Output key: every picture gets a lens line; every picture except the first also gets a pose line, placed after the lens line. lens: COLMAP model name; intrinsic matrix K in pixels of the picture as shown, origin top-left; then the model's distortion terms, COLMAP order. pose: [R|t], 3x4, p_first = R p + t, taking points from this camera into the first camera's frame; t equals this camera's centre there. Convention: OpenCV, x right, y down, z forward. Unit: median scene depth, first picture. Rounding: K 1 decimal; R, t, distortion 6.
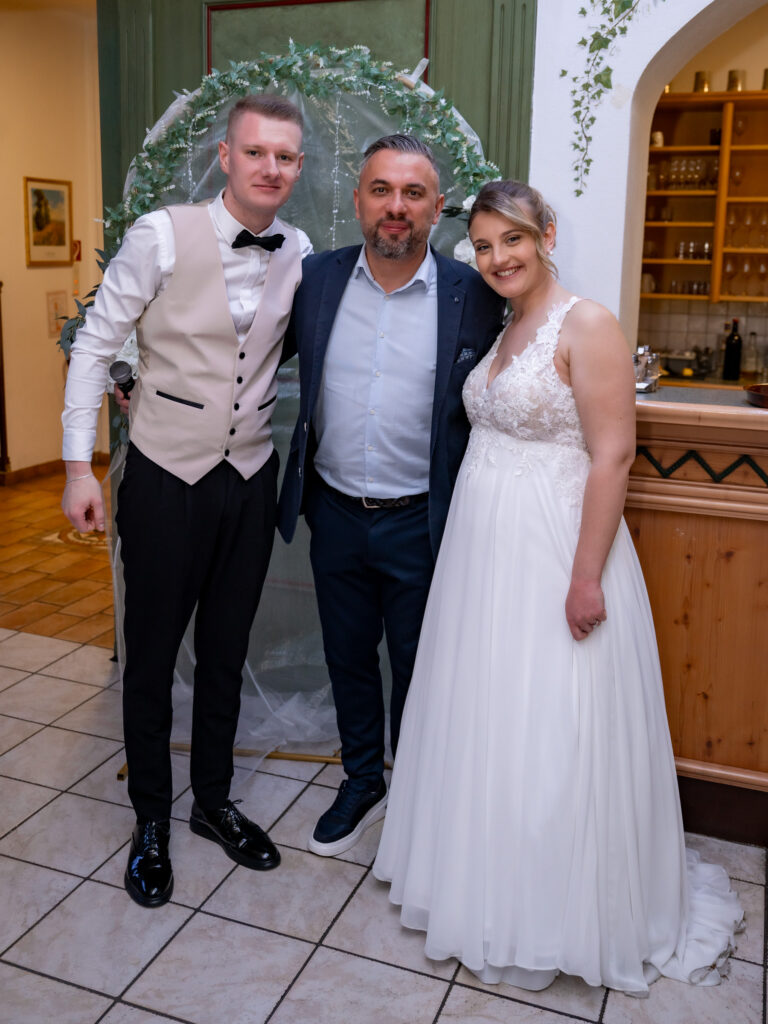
lens RADIAL K [[971.6, 0, 368.7], [0, 971.6, 421.0], [0, 0, 1]] dist [0.006870, -0.017617]
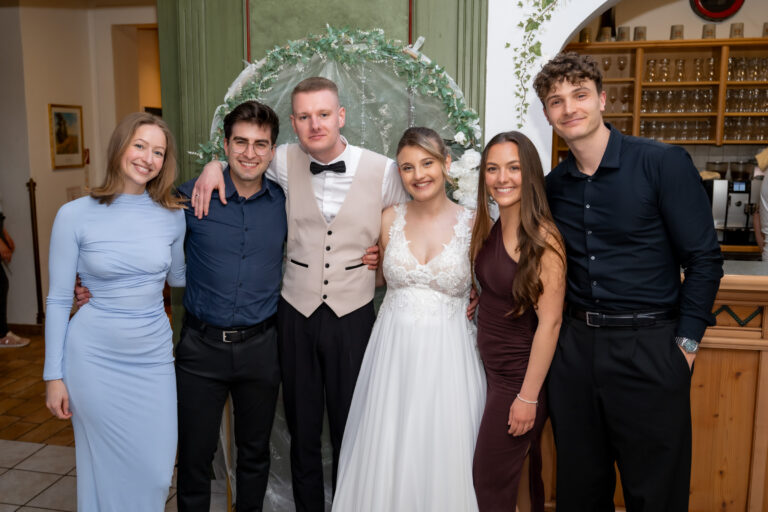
lens RADIAL K [[695.9, 0, 359.4], [0, 695.9, 243.3], [0, 0, 1]] dist [0.000603, 0.009635]
pose [[0.991538, -0.038174, 0.124079, -0.172249], [0.041983, 0.998720, -0.028227, -0.041303], [-0.122843, 0.033197, 0.991871, -0.005085]]
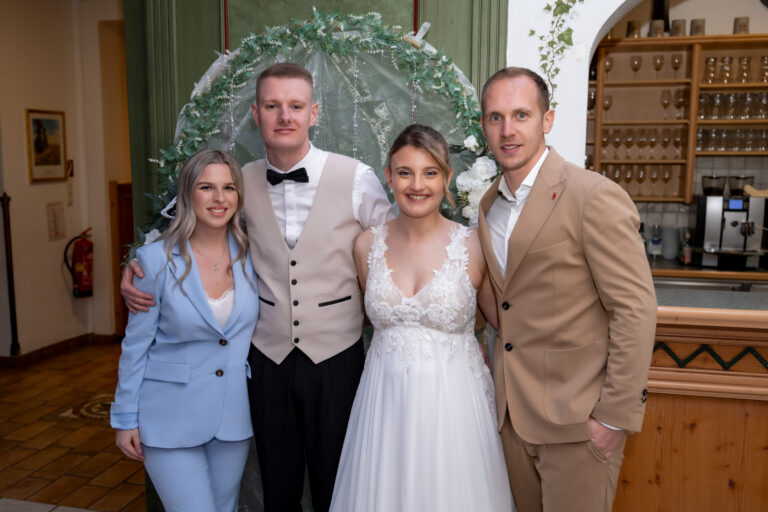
lens RADIAL K [[771.1, 0, 355.2], [0, 771.1, 264.5], [0, 0, 1]] dist [0.015743, 0.000000]
pose [[0.995872, -0.030592, 0.085460, -0.120095], [0.033493, 0.998903, -0.032713, -0.044129], [-0.084365, 0.035441, 0.995804, 0.062447]]
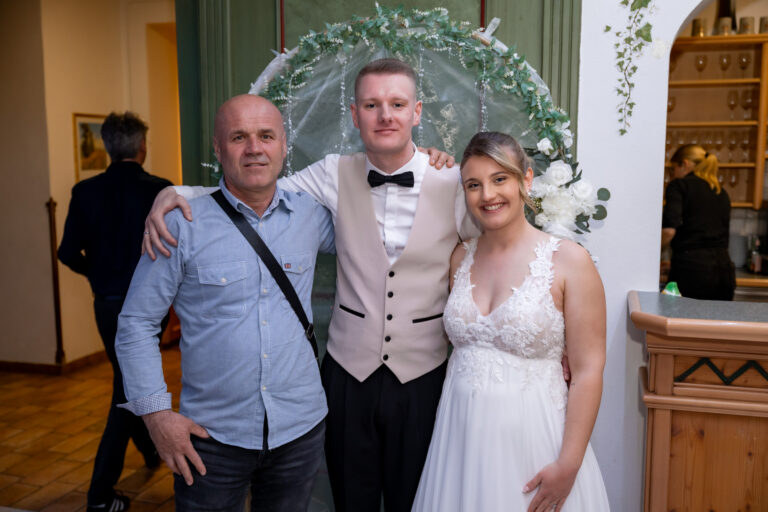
lens RADIAL K [[787.0, 0, 377.9], [0, 787.0, 267.5], [0, 0, 1]] dist [0.008269, 0.000000]
pose [[0.998022, -0.027900, 0.056334, -0.138334], [0.030032, 0.998850, -0.037372, -0.051971], [-0.055226, 0.038990, 0.997712, 0.101249]]
